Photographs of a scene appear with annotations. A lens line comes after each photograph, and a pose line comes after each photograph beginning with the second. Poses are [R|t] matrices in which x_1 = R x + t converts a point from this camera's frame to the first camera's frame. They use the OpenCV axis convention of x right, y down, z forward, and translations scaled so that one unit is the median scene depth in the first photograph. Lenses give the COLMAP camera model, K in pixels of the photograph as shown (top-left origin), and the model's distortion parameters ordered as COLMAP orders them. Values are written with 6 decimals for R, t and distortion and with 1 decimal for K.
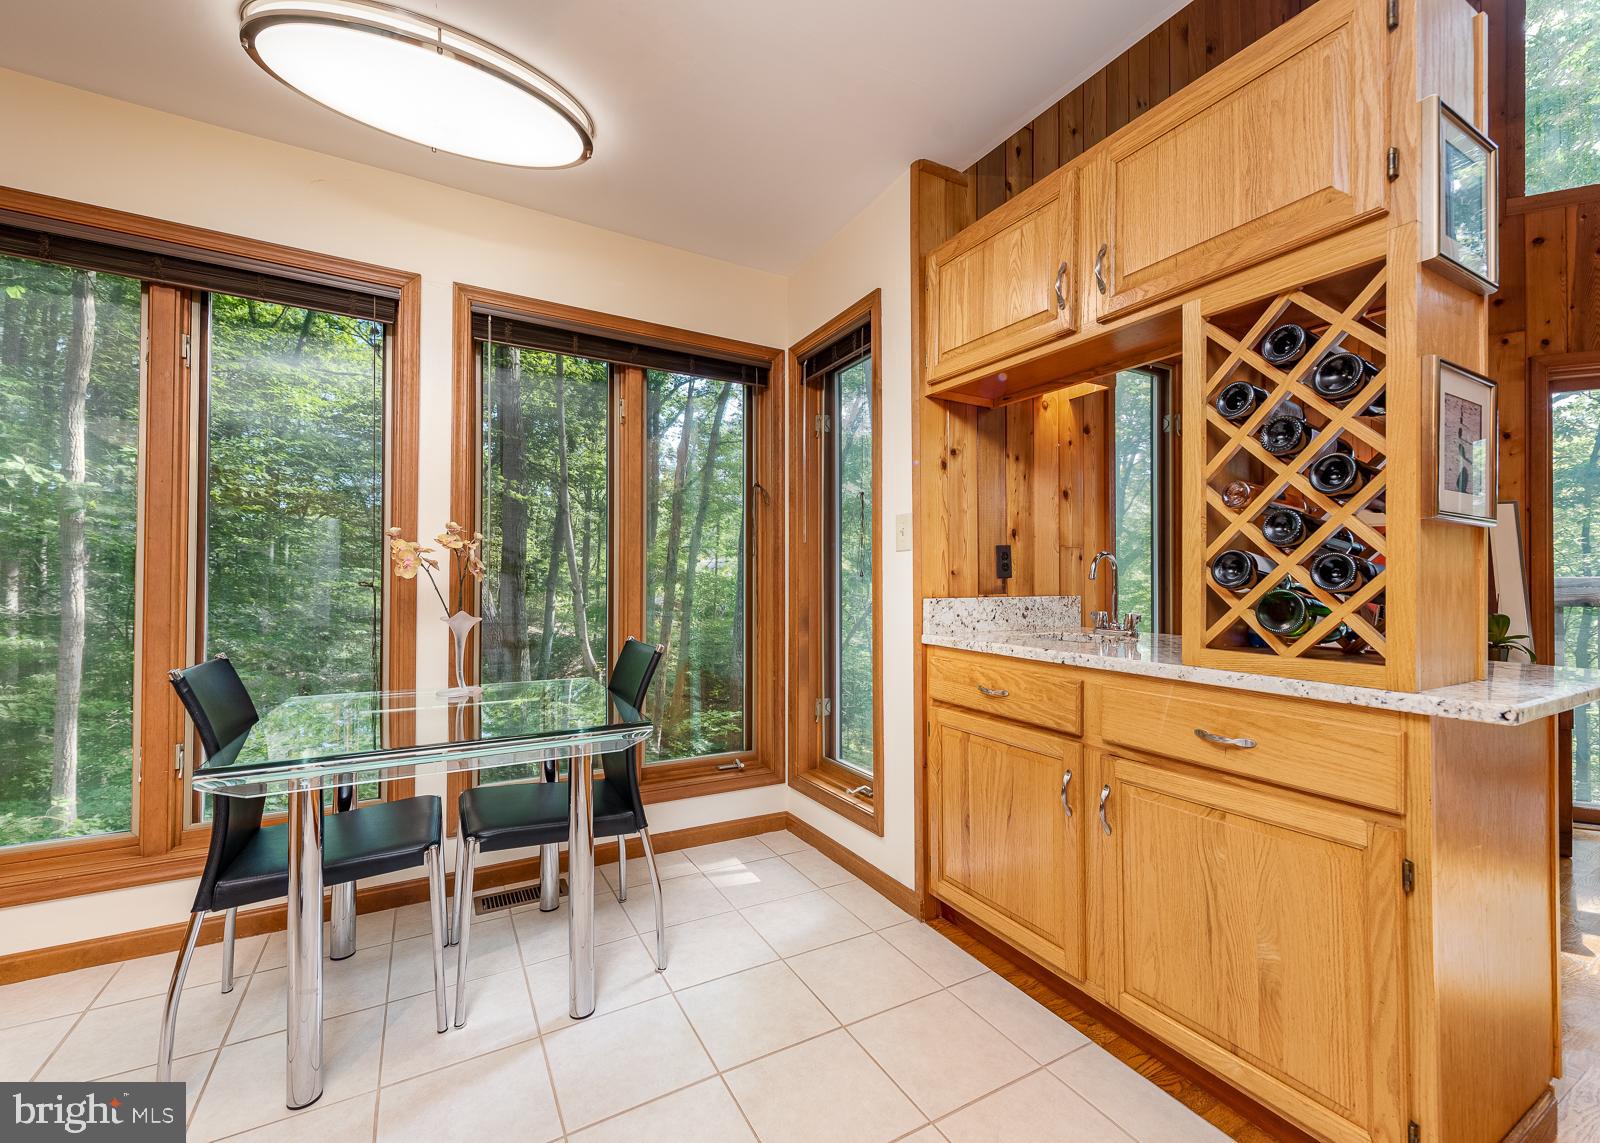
lens RADIAL K [[672.4, 0, 800.0], [0, 672.4, 574.4], [0, 0, 1]] dist [0.008743, -0.000101]
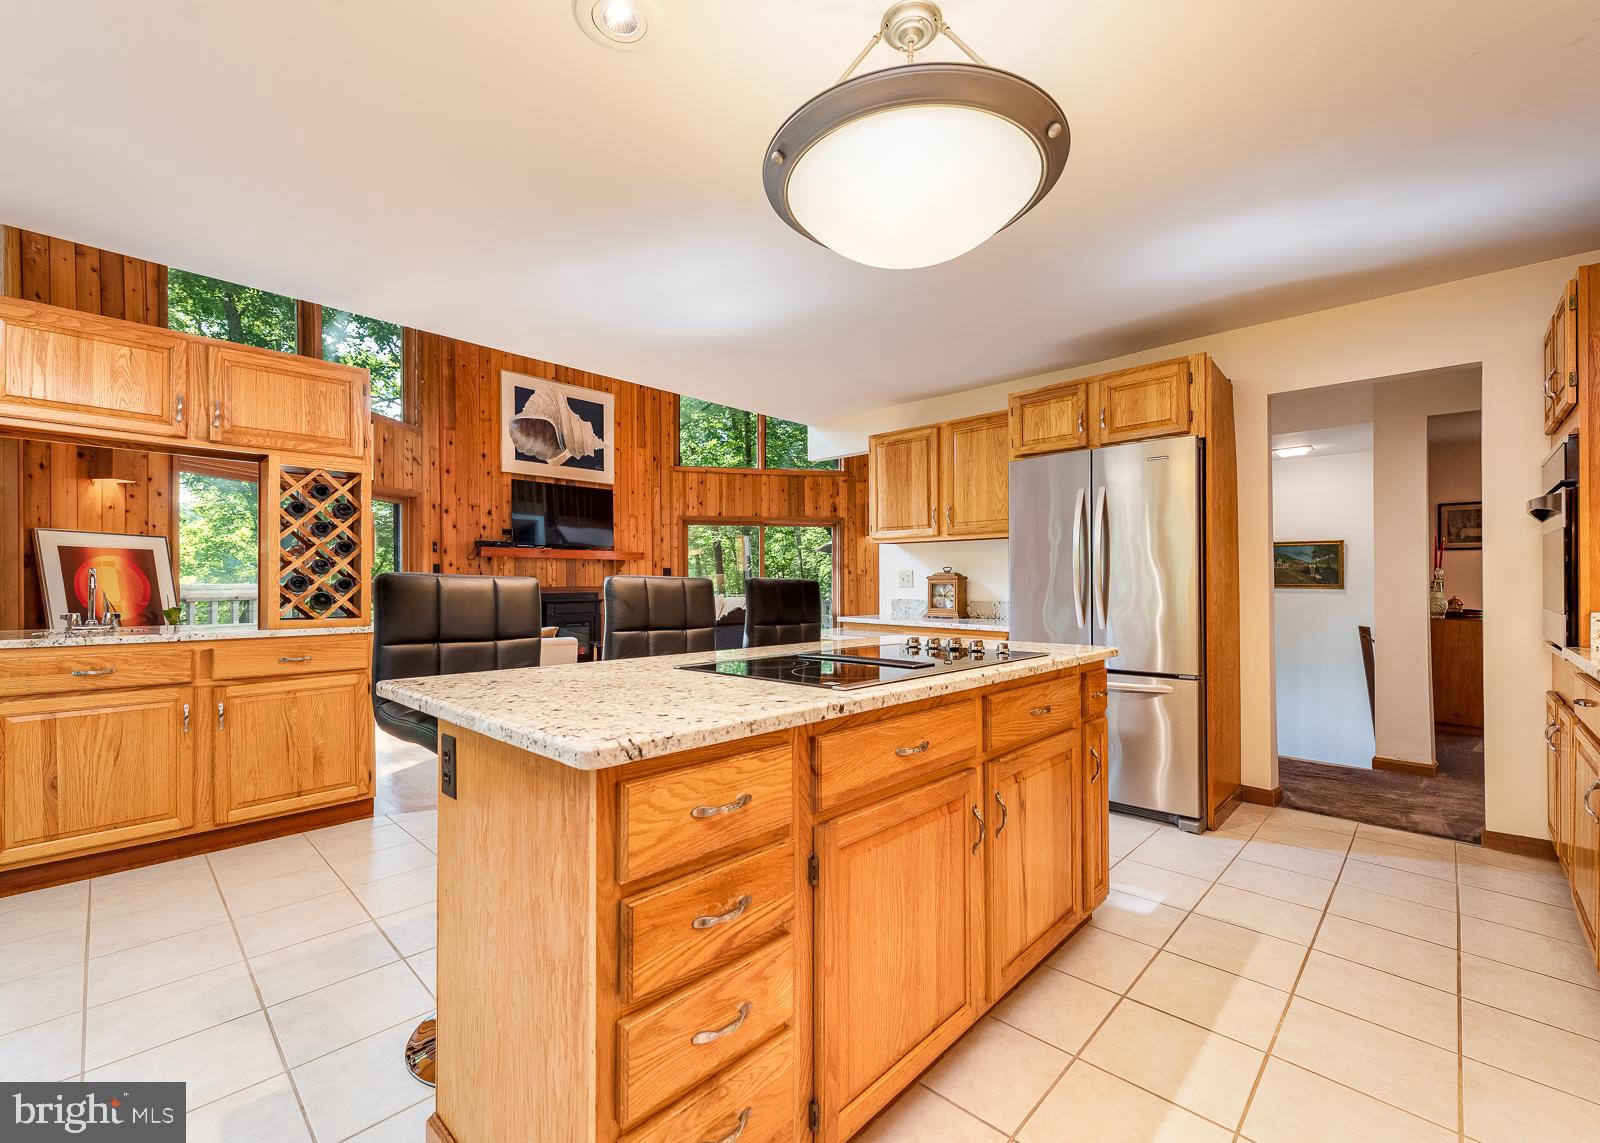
lens RADIAL K [[672.4, 0, 800.9], [0, 672.4, 576.9], [0, 0, 1]] dist [0.008743, -0.000101]
pose [[-0.289109, 0.001363, 0.957295, -1.983467], [-0.008072, 0.999960, -0.003862, -0.035604], [-0.957262, -0.008844, -0.289087, 0.043341]]
